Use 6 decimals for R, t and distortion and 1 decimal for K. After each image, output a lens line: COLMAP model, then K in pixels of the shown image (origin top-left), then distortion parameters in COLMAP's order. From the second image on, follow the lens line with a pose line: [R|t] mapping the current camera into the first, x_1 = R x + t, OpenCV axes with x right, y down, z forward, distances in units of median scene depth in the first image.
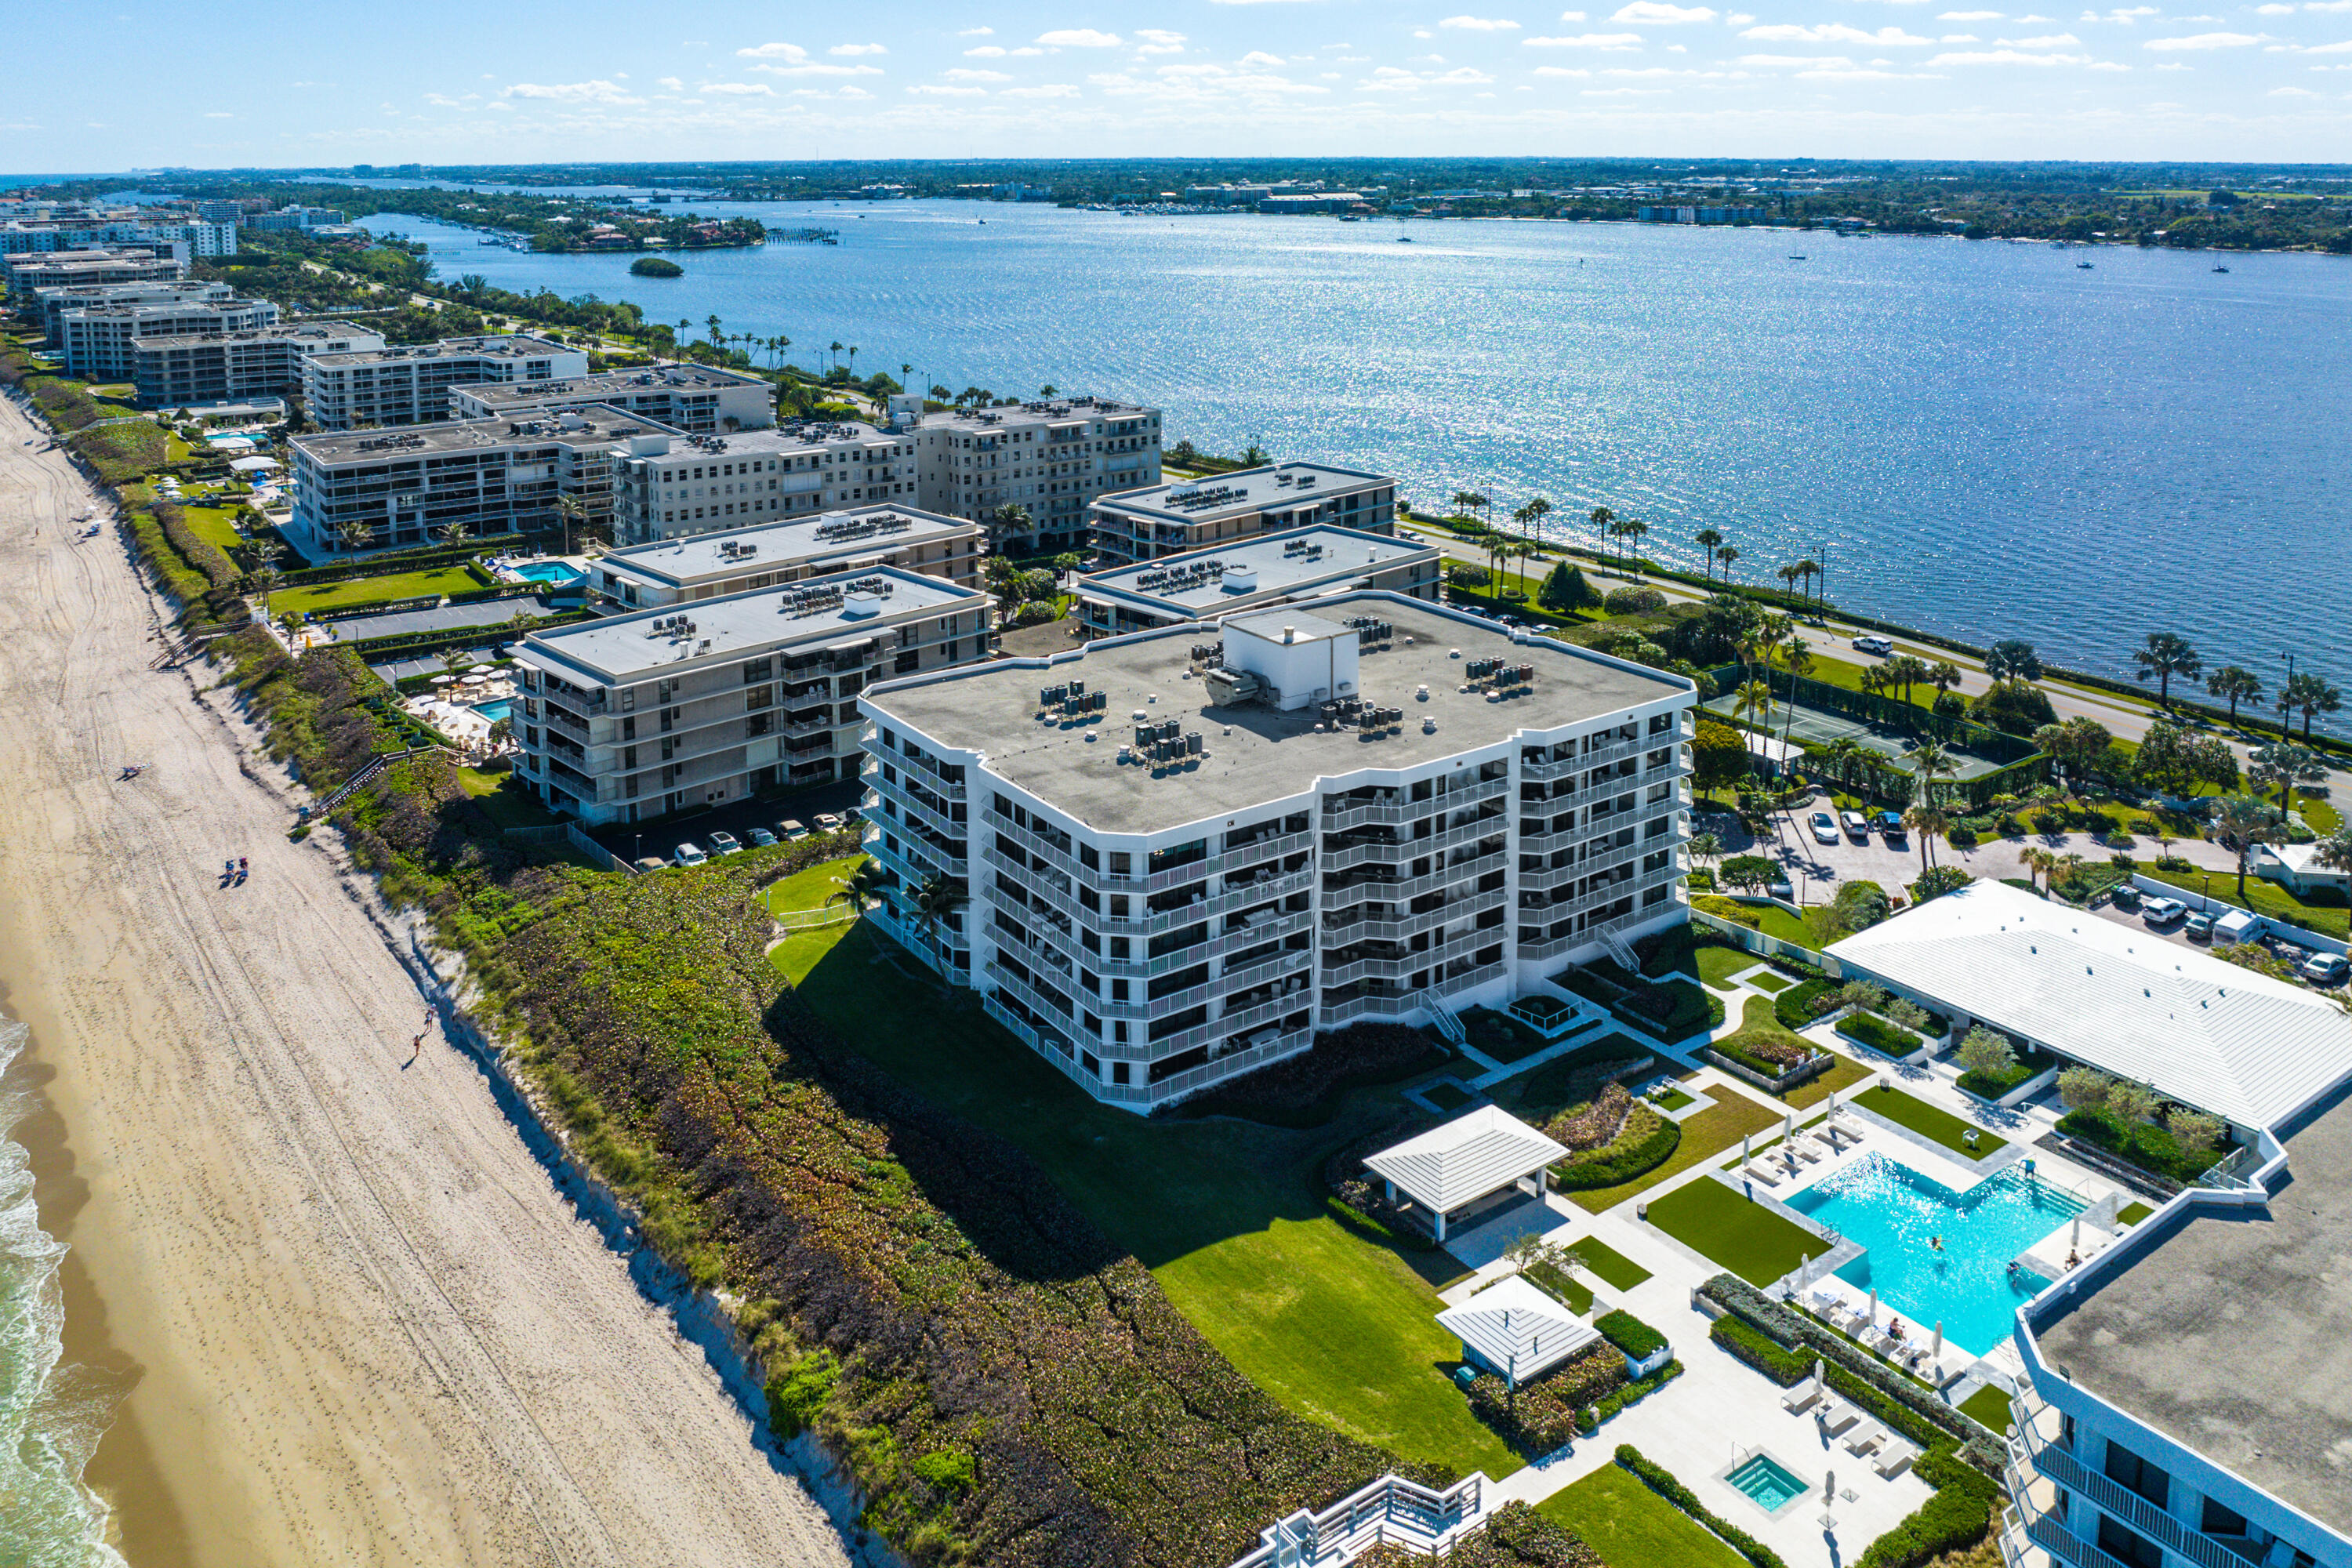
lens RADIAL K [[1677.0, 0, 1235.2], [0, 1677.0, 651.8], [0, 0, 1]] dist [-0.037397, -0.003912]
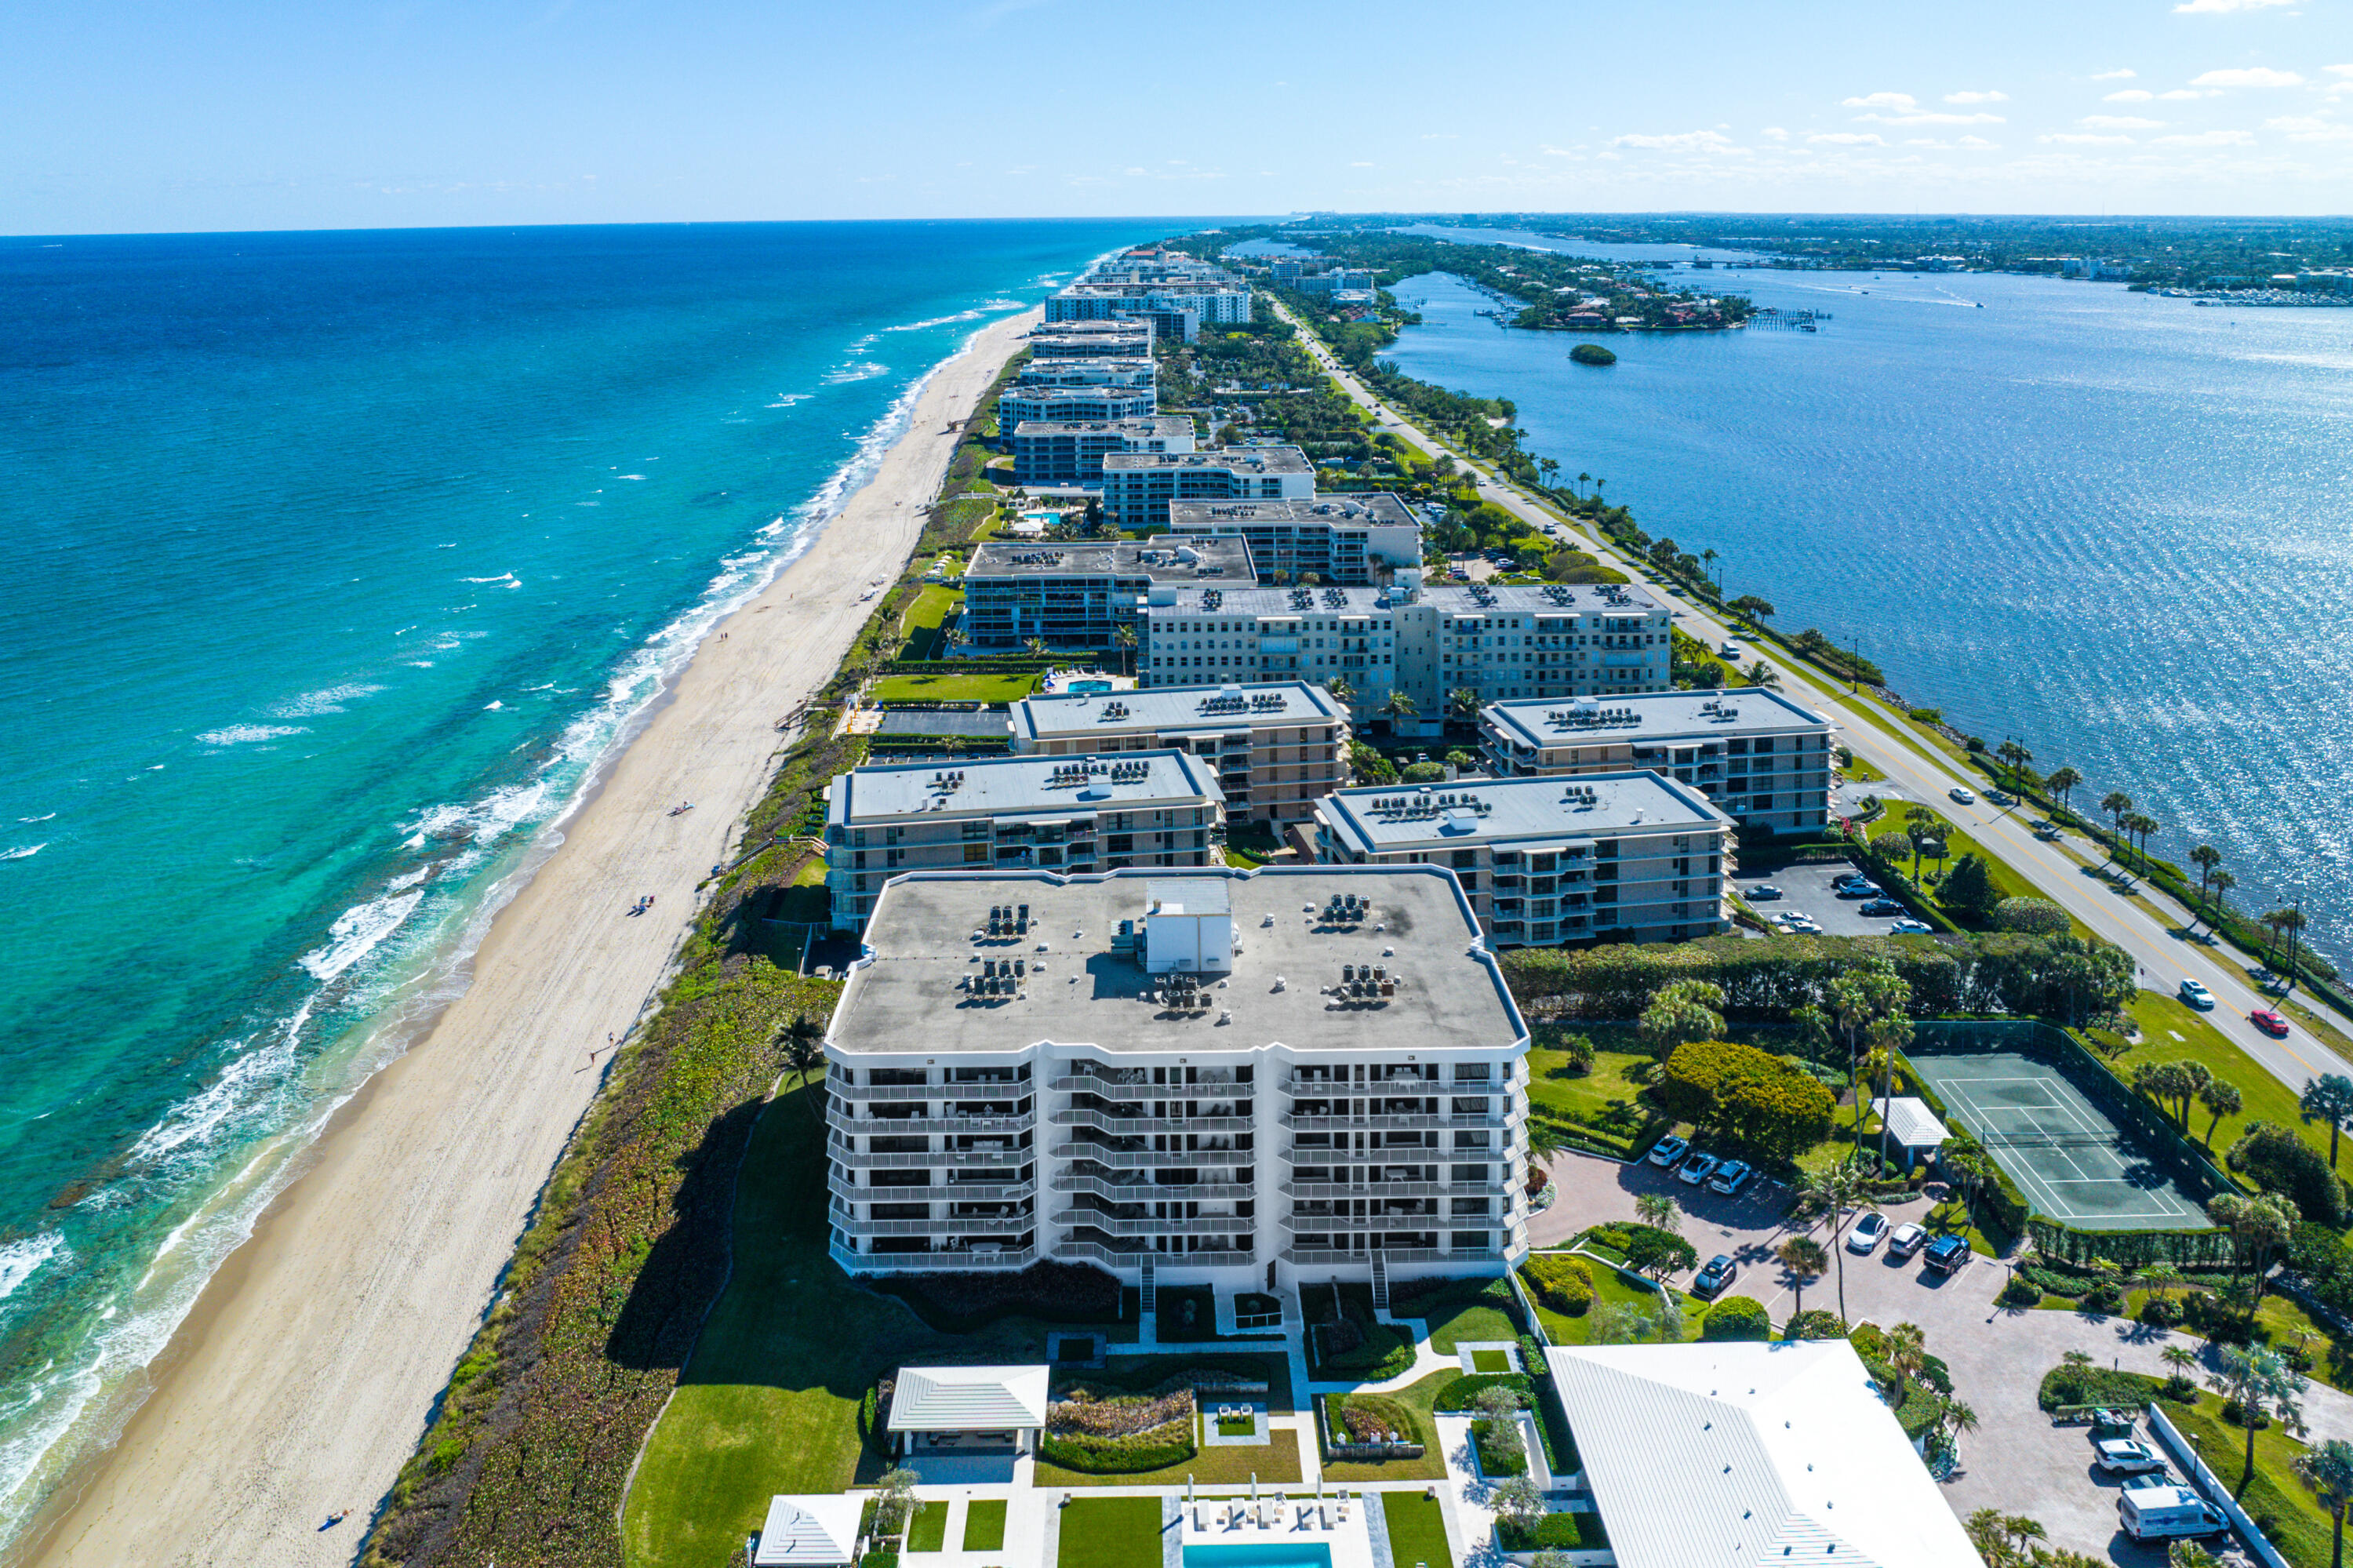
lens RADIAL K [[1761.4, 0, 1231.0], [0, 1761.4, 739.4], [0, 0, 1]] dist [-0.024049, -0.007116]
pose [[0.827041, 0.158817, -0.539240, 0.525993], [-0.156900, 0.986355, 0.049862, -0.142259], [0.539801, 0.043369, 0.840675, 0.033835]]
